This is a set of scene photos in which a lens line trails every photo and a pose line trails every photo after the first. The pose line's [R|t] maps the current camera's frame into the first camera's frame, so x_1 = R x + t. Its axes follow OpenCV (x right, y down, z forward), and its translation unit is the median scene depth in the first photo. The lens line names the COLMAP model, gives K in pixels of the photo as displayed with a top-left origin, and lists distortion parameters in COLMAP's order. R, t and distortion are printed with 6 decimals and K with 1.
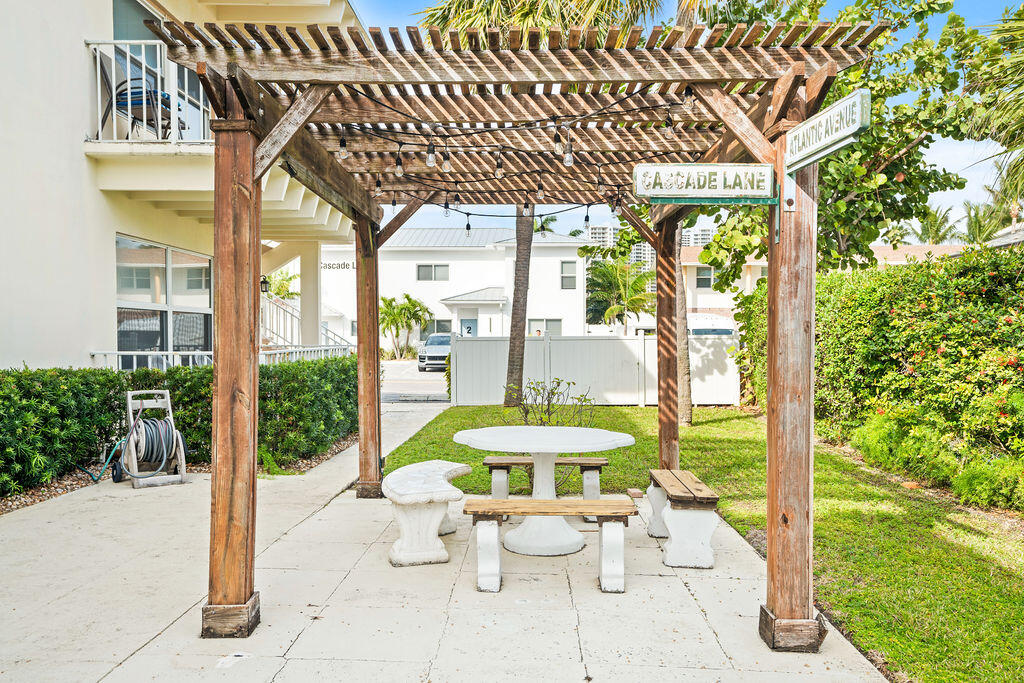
lens RADIAL K [[811.9, 0, 512.0], [0, 811.9, 341.5], [0, 0, 1]] dist [0.004919, 0.004927]
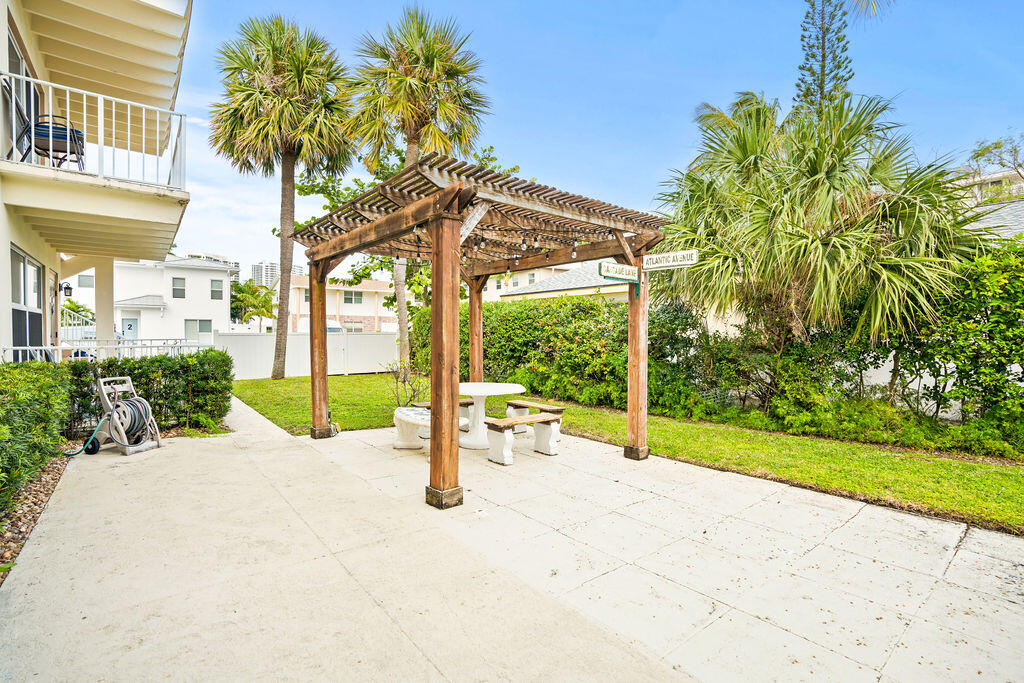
lens RADIAL K [[487.7, 0, 517.8], [0, 487.7, 338.1], [0, 0, 1]] dist [-0.073592, 0.029907]
pose [[0.758033, -0.004360, 0.652202, -0.451909], [0.000259, 0.999980, 0.006383, -0.004465], [-0.652217, -0.004670, 0.758018, 0.054083]]
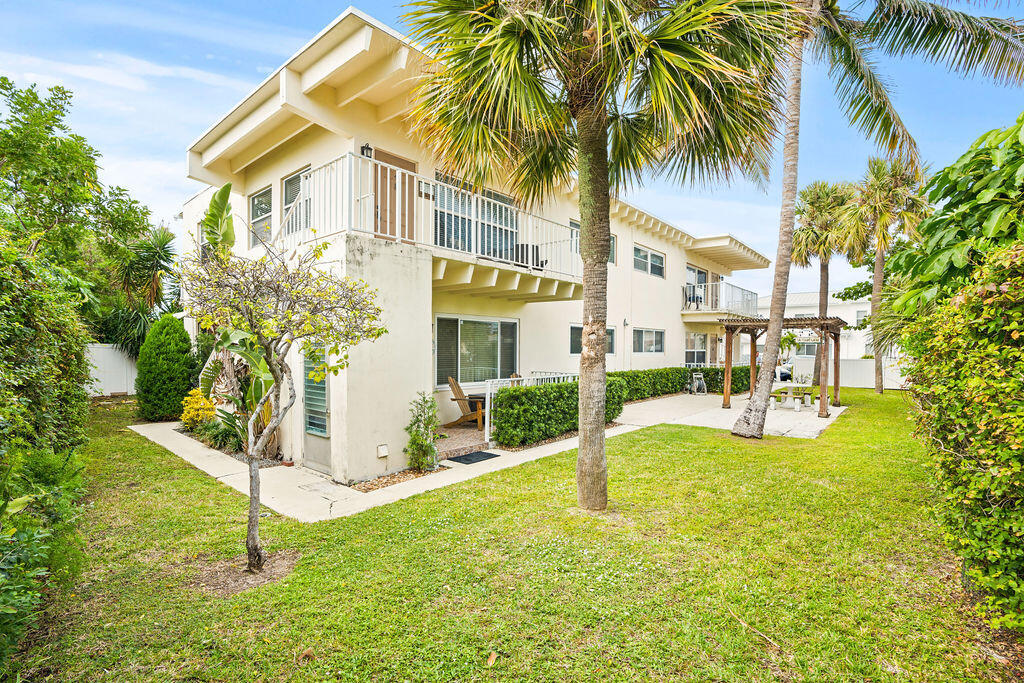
lens RADIAL K [[487.7, 0, 517.8], [0, 487.7, 338.1], [0, 0, 1]] dist [-0.073592, 0.029907]
pose [[0.786850, 0.005458, -0.617120, 0.363885], [-0.014734, 0.999842, -0.009944, -0.082924], [0.616968, 0.016917, 0.786806, -1.555562]]
